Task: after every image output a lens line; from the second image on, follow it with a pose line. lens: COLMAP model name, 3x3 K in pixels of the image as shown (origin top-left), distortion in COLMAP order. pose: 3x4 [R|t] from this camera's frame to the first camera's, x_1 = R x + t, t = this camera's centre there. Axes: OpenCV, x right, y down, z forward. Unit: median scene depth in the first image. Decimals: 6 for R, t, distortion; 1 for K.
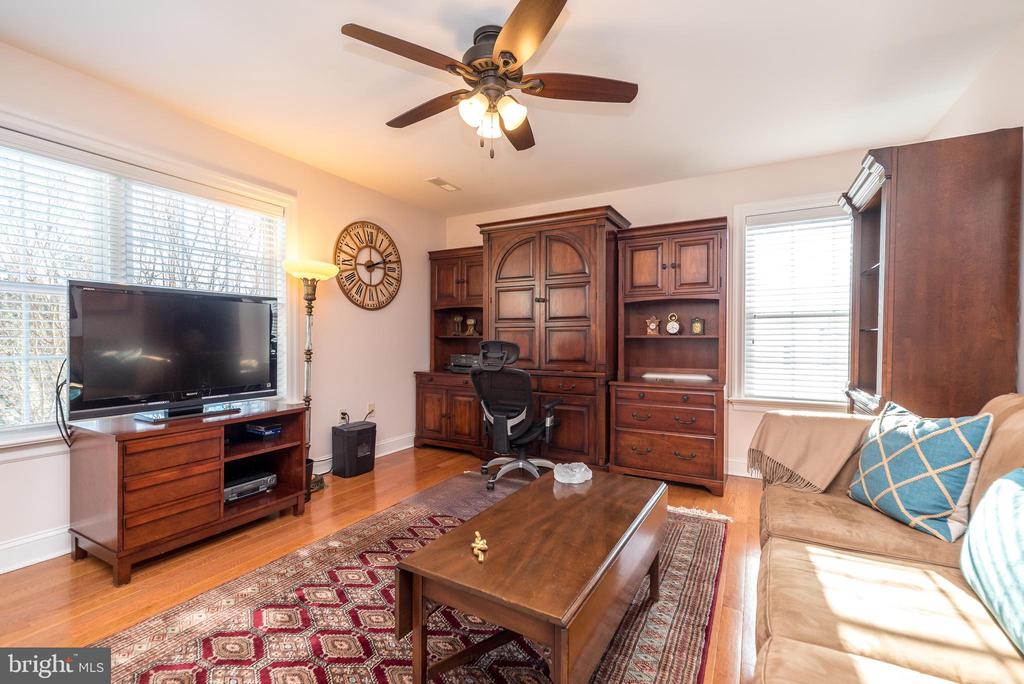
lens RADIAL K [[449.1, 0, 509.4], [0, 449.1, 343.7], [0, 0, 1]] dist [0.012025, -0.001144]
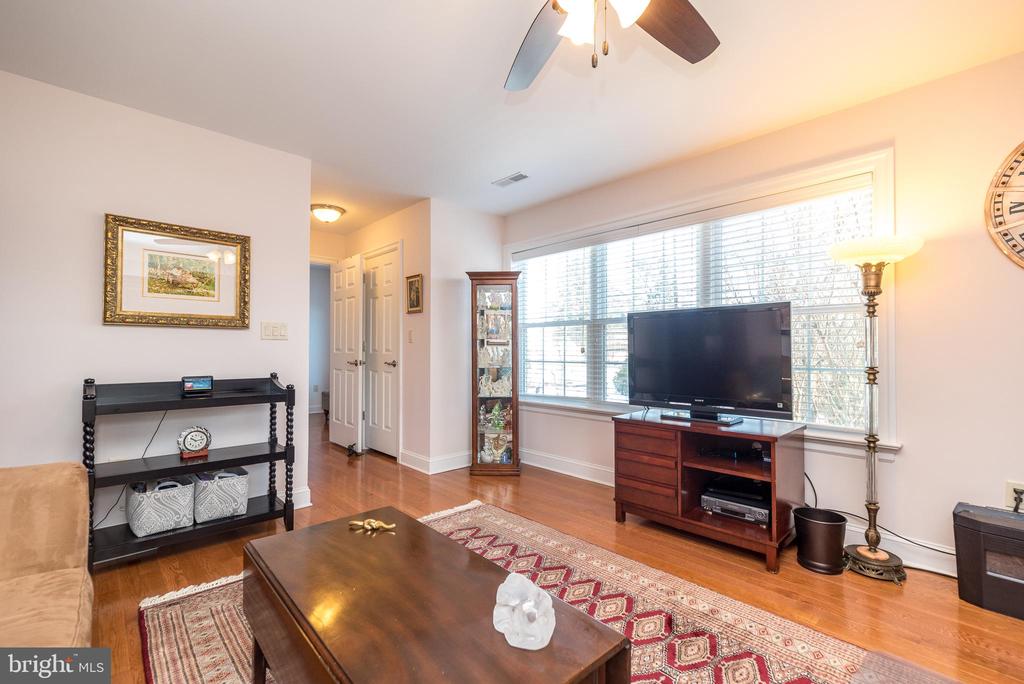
lens RADIAL K [[449.1, 0, 511.8], [0, 449.1, 342.7], [0, 0, 1]] dist [0.012025, -0.001144]
pose [[-0.303757, -0.021313, -0.952511, 0.469822], [-0.011930, 0.999756, -0.018565, -0.004920], [0.952675, 0.005724, -0.303938, 0.841079]]
